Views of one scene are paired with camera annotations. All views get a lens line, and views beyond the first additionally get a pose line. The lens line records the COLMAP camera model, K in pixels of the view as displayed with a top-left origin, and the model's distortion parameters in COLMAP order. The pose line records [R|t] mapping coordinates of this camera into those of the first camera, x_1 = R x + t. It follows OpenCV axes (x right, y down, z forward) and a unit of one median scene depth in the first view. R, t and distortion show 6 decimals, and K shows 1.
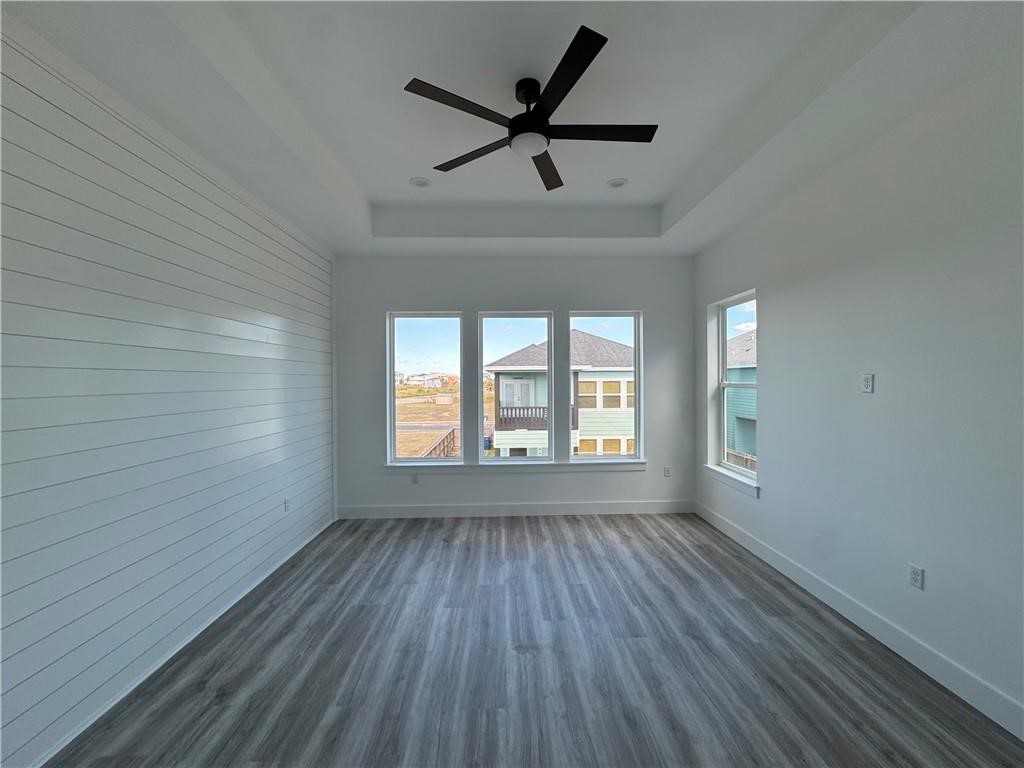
lens RADIAL K [[410.2, 0, 515.1], [0, 410.2, 381.1], [0, 0, 1]] dist [-0.002835, -0.000119]
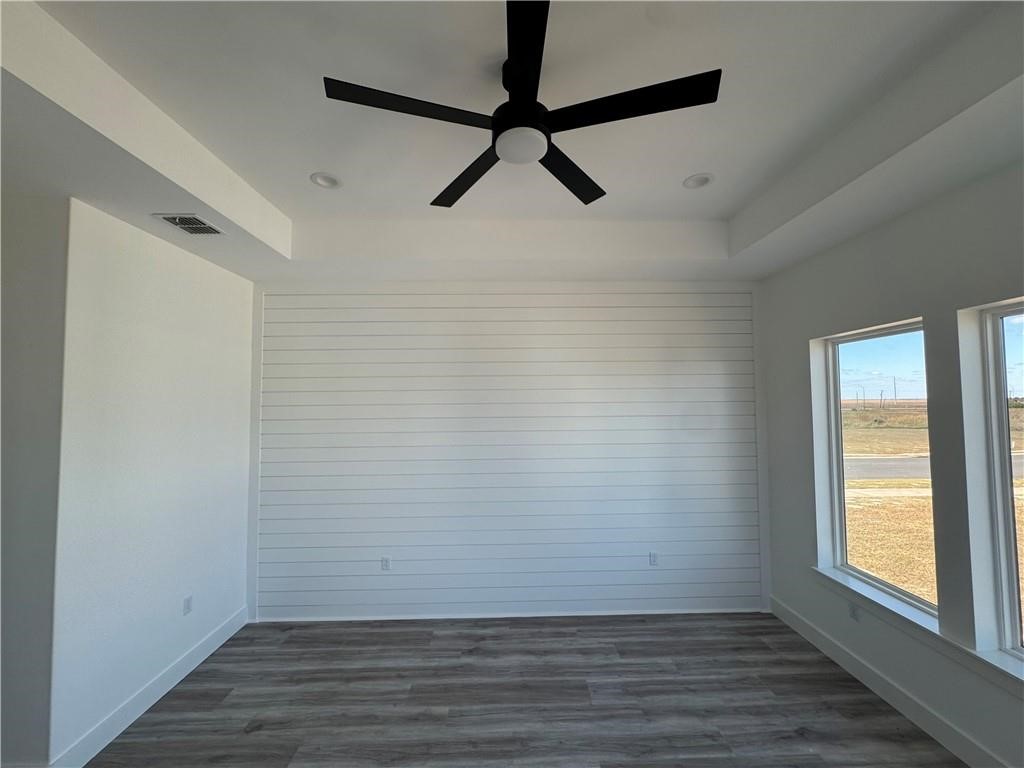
lens RADIAL K [[410.2, 0, 513.6], [0, 410.2, 384.4], [0, 0, 1]] dist [-0.002835, -0.000119]
pose [[-0.004154, -0.038481, -0.999251, 0.488581], [0.007328, 0.999231, -0.038511, -0.097124], [0.999965, -0.007483, -0.003869, 0.671822]]
